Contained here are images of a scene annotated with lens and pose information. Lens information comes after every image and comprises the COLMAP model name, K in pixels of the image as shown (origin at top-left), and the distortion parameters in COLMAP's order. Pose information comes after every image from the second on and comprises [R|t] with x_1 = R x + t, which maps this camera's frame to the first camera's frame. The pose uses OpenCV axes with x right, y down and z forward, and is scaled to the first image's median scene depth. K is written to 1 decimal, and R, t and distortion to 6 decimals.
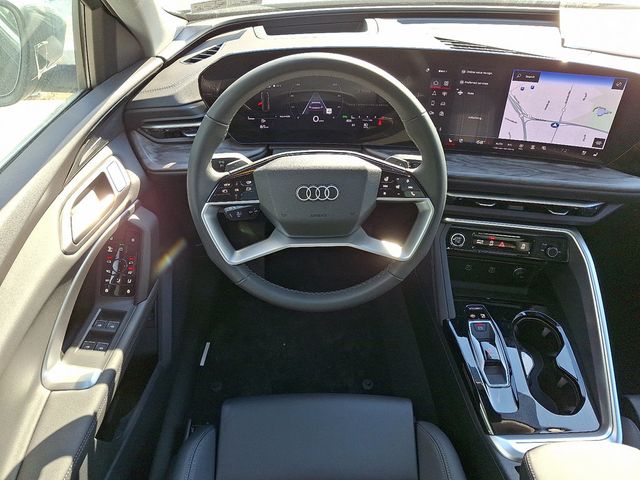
lens RADIAL K [[464.9, 0, 318.2], [0, 464.9, 247.1], [0, 0, 1]] dist [0.081761, -0.149908]
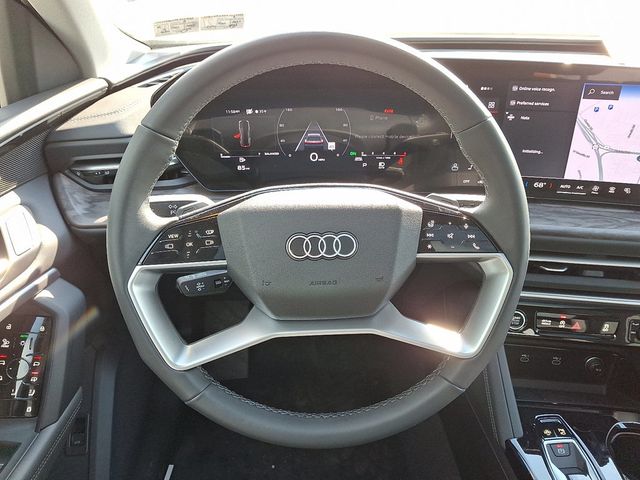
lens RADIAL K [[464.9, 0, 318.2], [0, 464.9, 247.1], [0, 0, 1]] dist [0.081761, -0.149908]
pose [[0.999779, -0.014695, 0.015023, -0.012217], [0.017036, 0.985307, -0.169940, -0.009829], [-0.012305, 0.170159, 0.985340, 0.323049]]
